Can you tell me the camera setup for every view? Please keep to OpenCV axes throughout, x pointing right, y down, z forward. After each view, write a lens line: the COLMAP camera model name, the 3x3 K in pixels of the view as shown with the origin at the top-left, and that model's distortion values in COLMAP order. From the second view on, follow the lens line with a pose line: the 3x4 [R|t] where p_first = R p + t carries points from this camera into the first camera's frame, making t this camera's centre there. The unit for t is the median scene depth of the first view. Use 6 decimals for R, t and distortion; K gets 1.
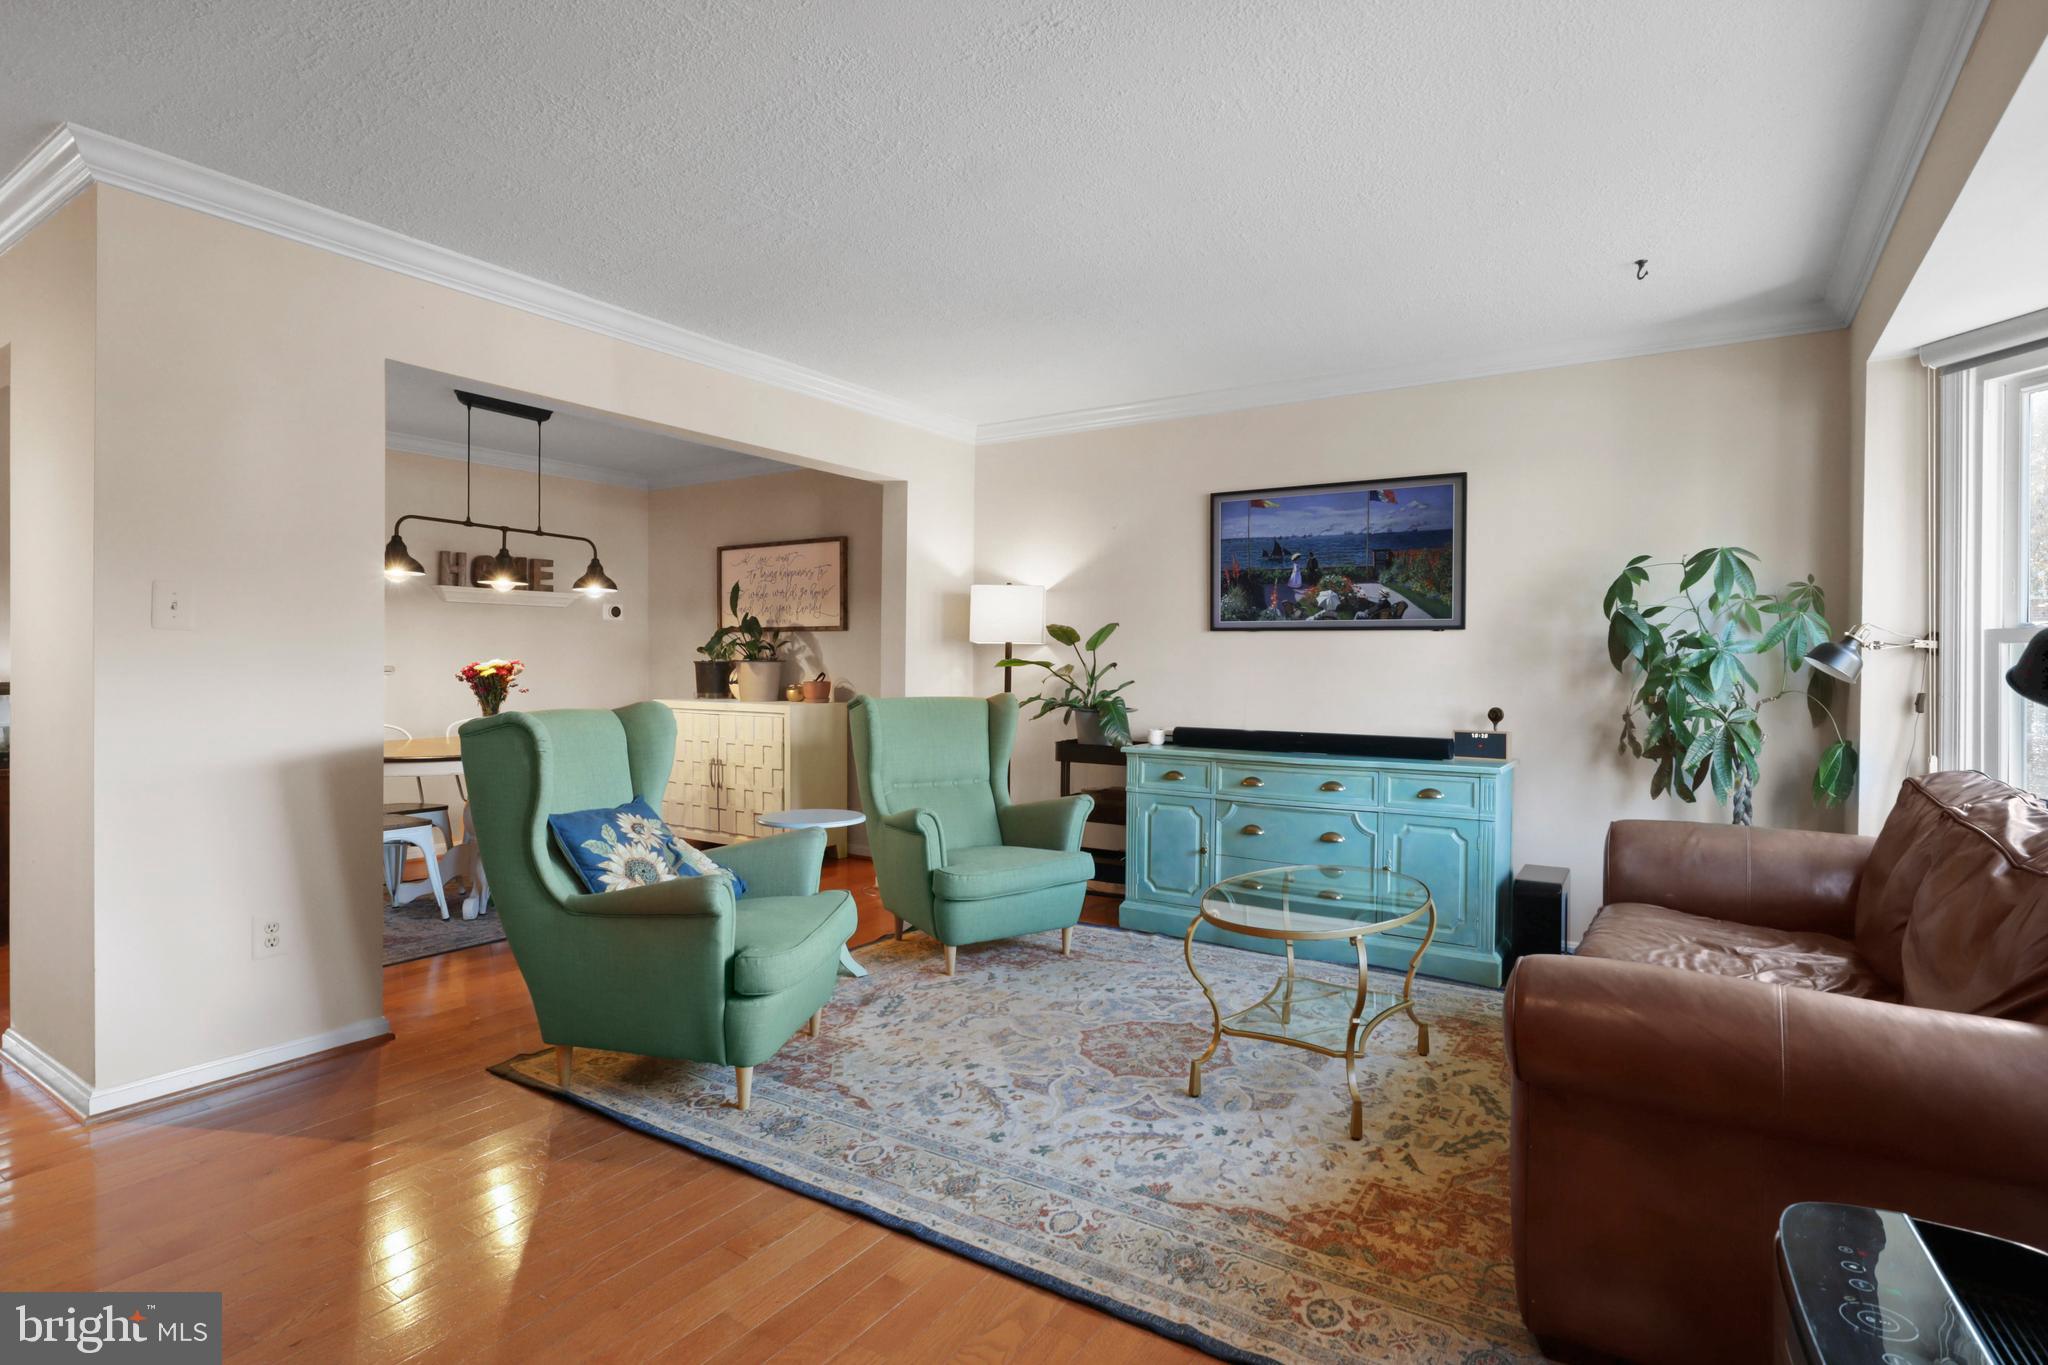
lens RADIAL K [[1027.1, 0, 1017.9], [0, 1027.1, 671.3], [0, 0, 1]] dist [-0.018254, 0.012105]
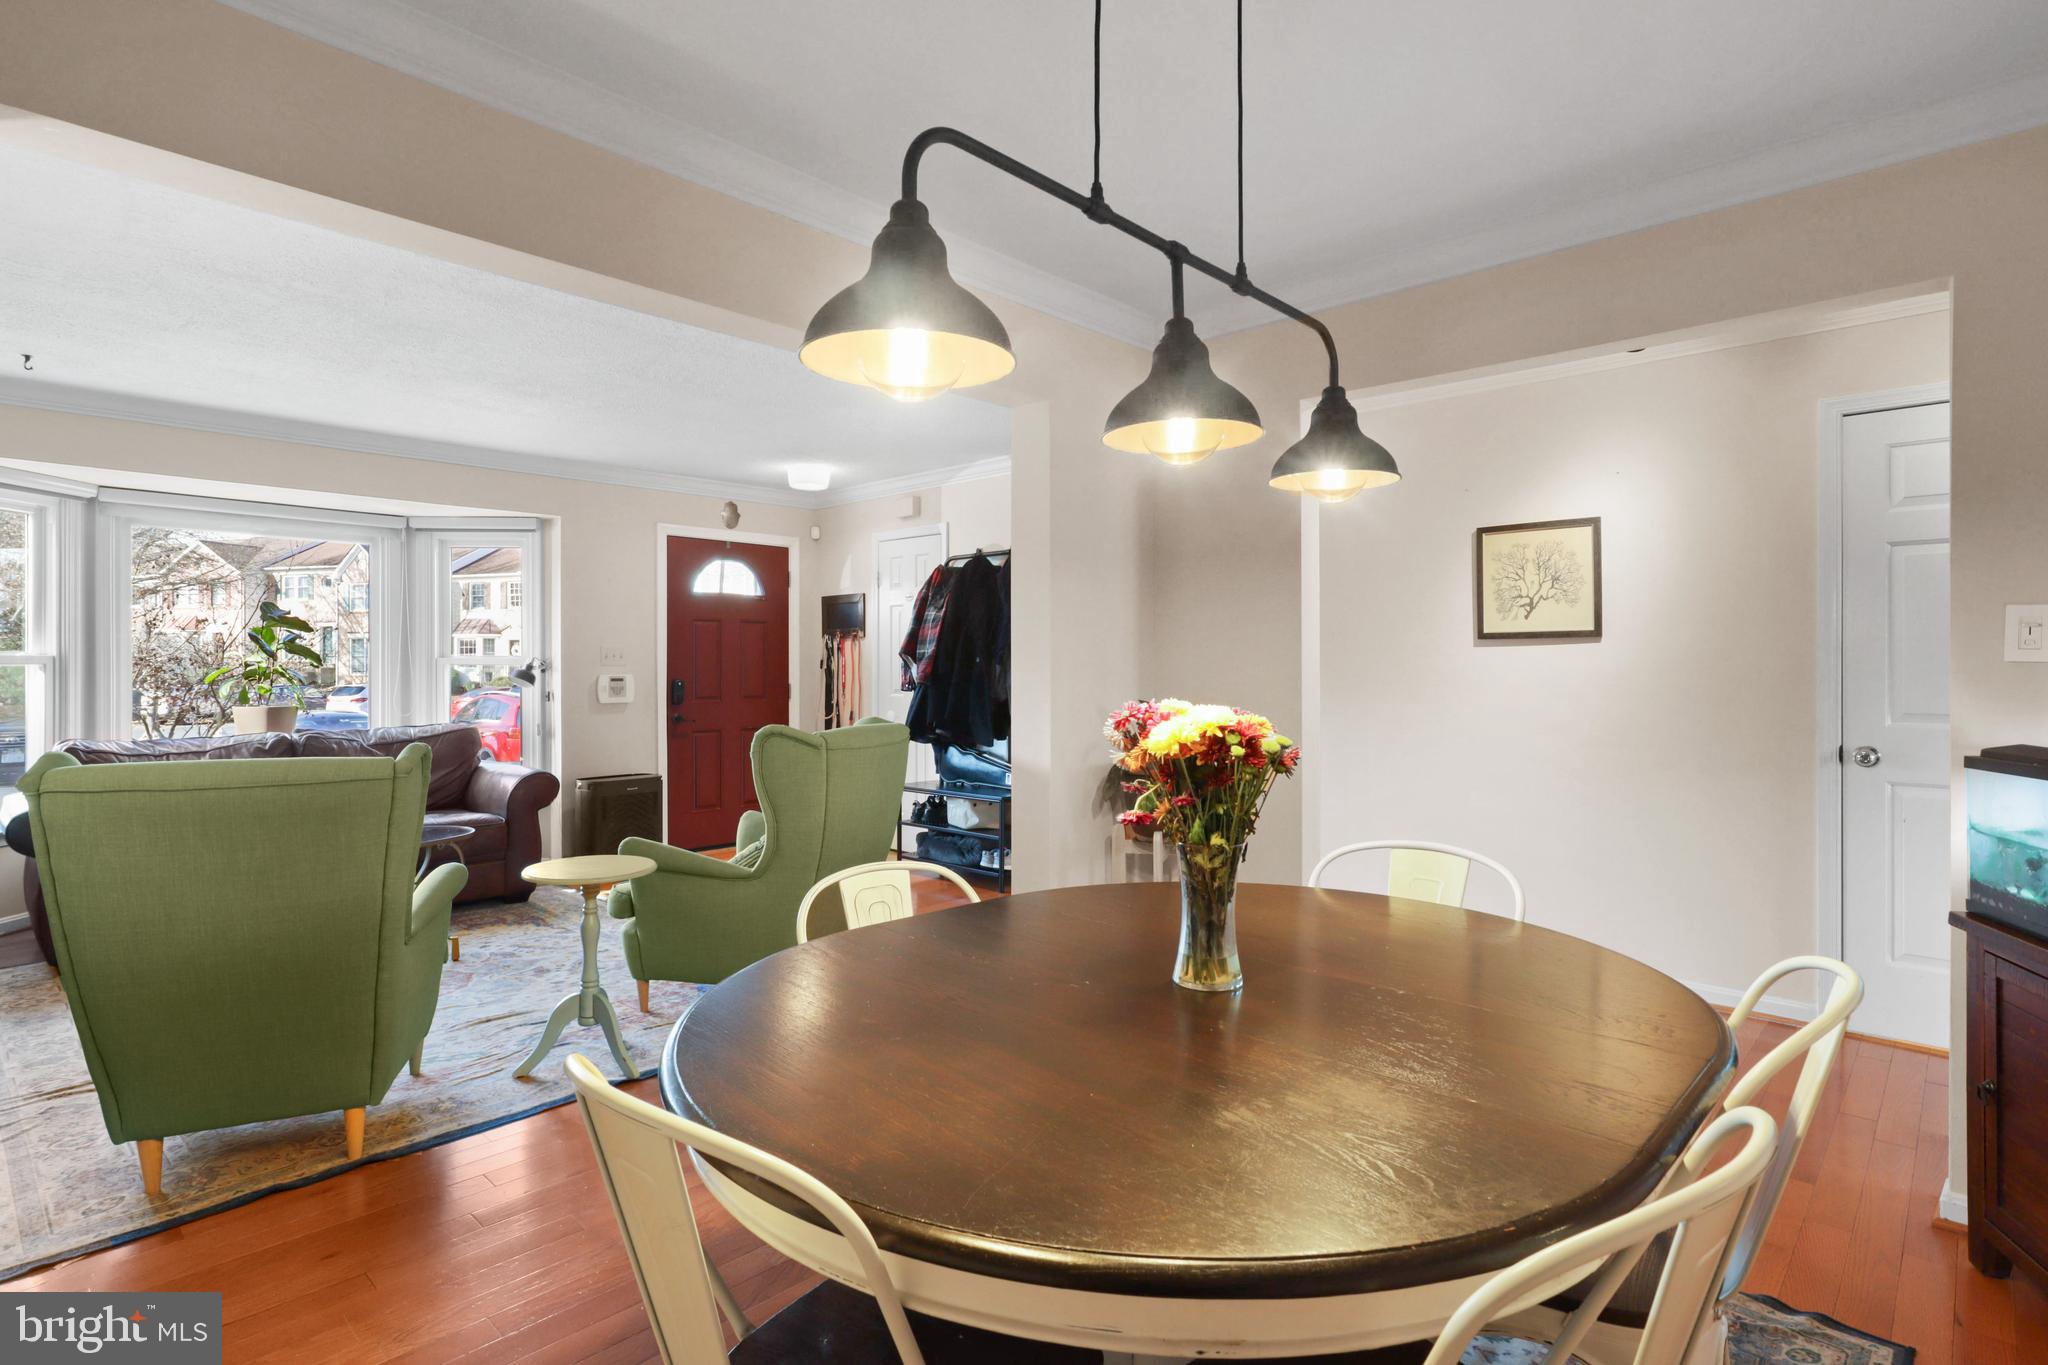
lens RADIAL K [[1027.1, 0, 1021.7], [0, 1027.1, 670.0], [0, 0, 1]] dist [-0.018254, 0.012105]
pose [[-0.985150, -0.005239, 0.171617, -0.660109], [-0.003559, 0.999943, 0.010099, -0.030249], [-0.171660, 0.009338, -0.985112, 1.675993]]
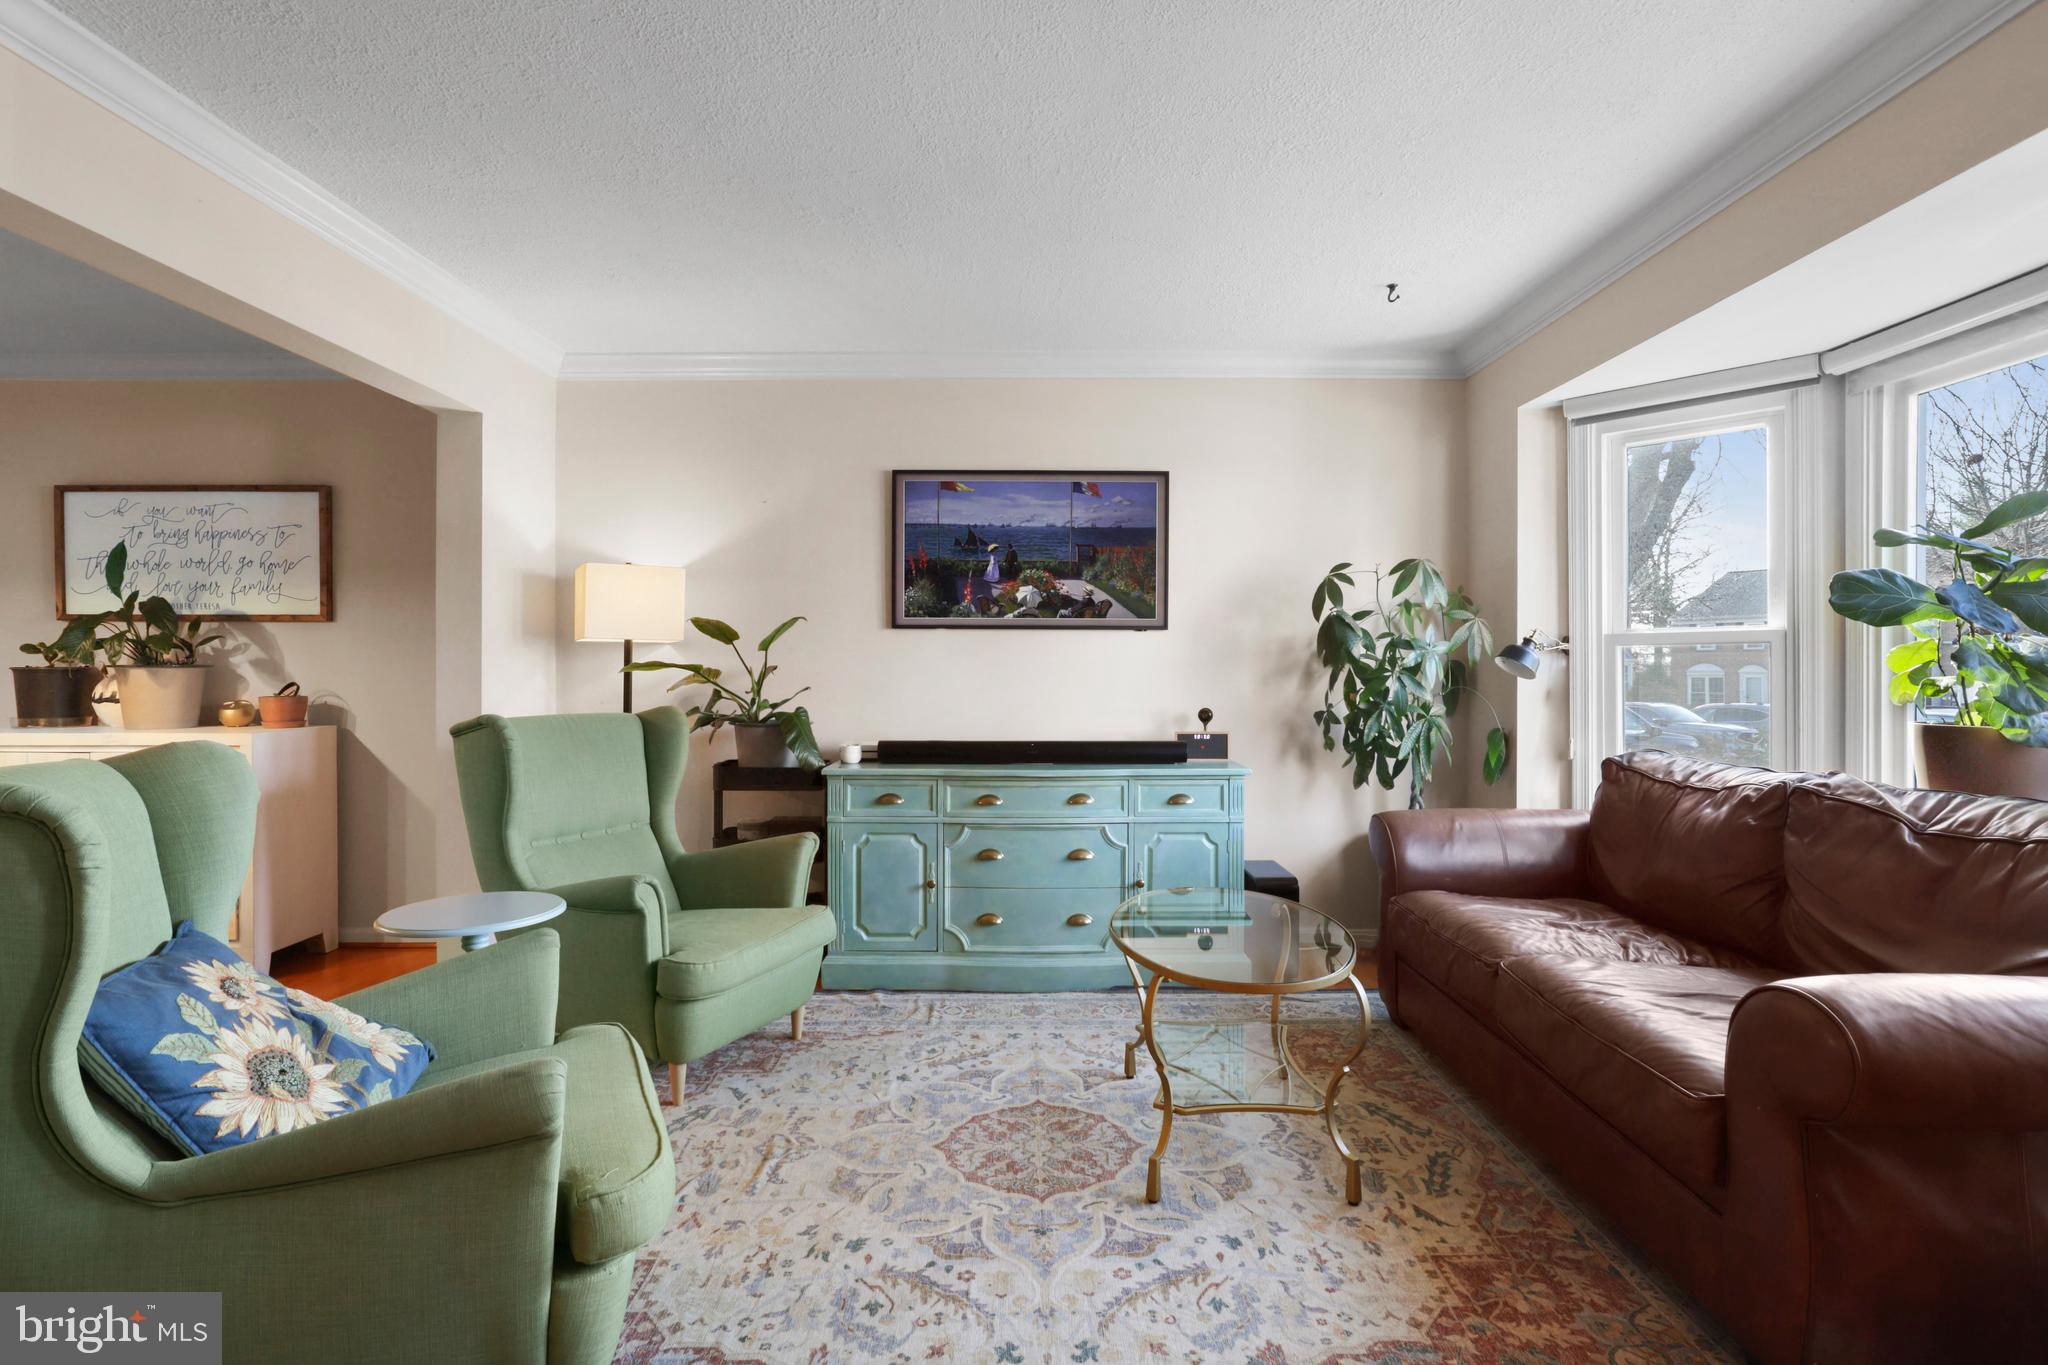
lens RADIAL K [[1027.1, 0, 1020.5], [0, 1027.1, 670.5], [0, 0, 1]] dist [-0.018254, 0.012105]
pose [[0.835582, -0.008622, 0.549298, -0.249882], [0.010365, 0.999946, -0.000072, -0.002988], [-0.549268, 0.005754, 0.835626, 0.269716]]
